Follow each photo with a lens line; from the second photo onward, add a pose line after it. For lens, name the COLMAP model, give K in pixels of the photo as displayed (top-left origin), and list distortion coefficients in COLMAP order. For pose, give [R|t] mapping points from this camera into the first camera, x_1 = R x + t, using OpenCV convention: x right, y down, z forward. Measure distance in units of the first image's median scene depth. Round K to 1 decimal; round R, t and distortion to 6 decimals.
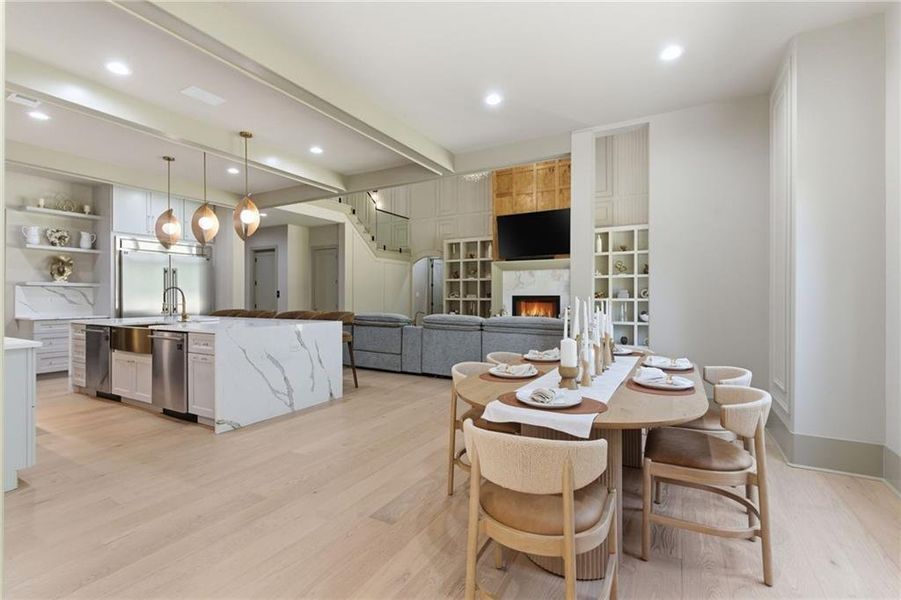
lens RADIAL K [[404.3, 0, 451.8], [0, 404.3, 292.1], [0, 0, 1]] dist [0.002729, 0.000713]
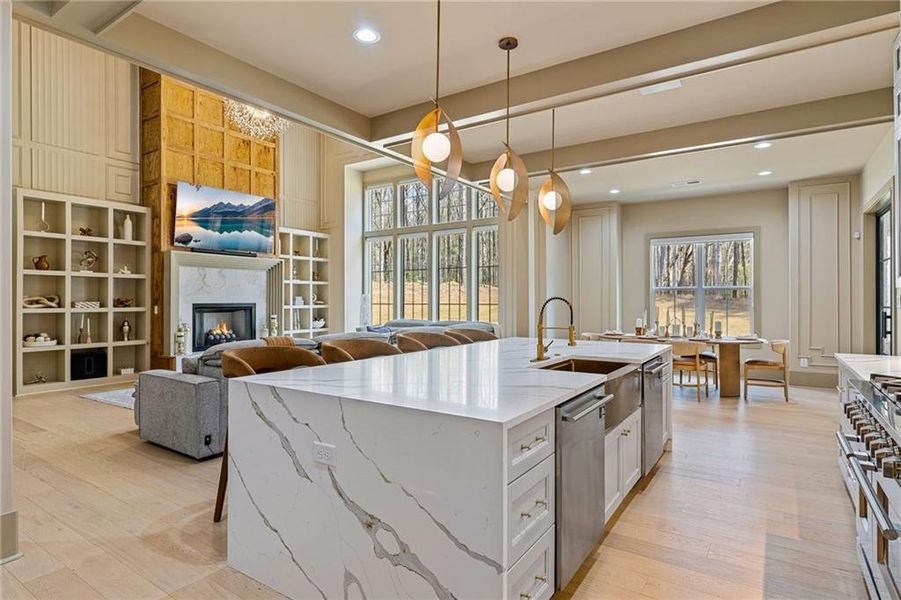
lens RADIAL K [[475.1, 0, 460.7], [0, 475.1, 299.0], [0, 0, 1]] dist [0.001883, 0.000826]
pose [[0.057061, 0.000810, 0.998370, -0.664245], [-0.008866, 0.999961, -0.000305, -0.002497], [-0.998331, -0.008834, 0.057066, 0.538252]]
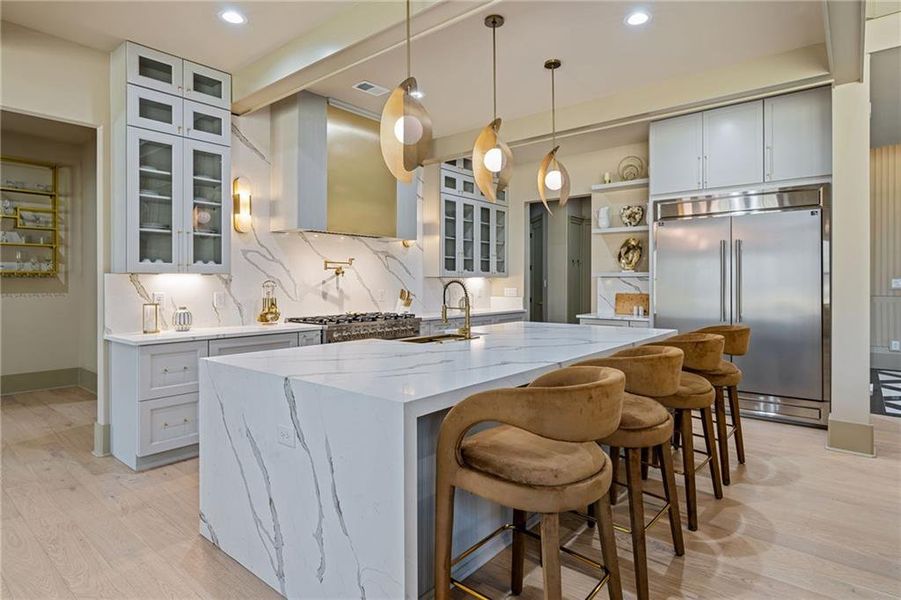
lens RADIAL K [[489.8, 0, 450.4], [0, 489.8, 280.9], [0, 0, 1]] dist [-0.000921, -0.000016]
pose [[-0.175008, -0.000733, -0.984567, 0.023335], [0.006703, 0.999976, -0.001936, -0.004958], [0.984544, -0.006939, -0.174998, 0.548245]]
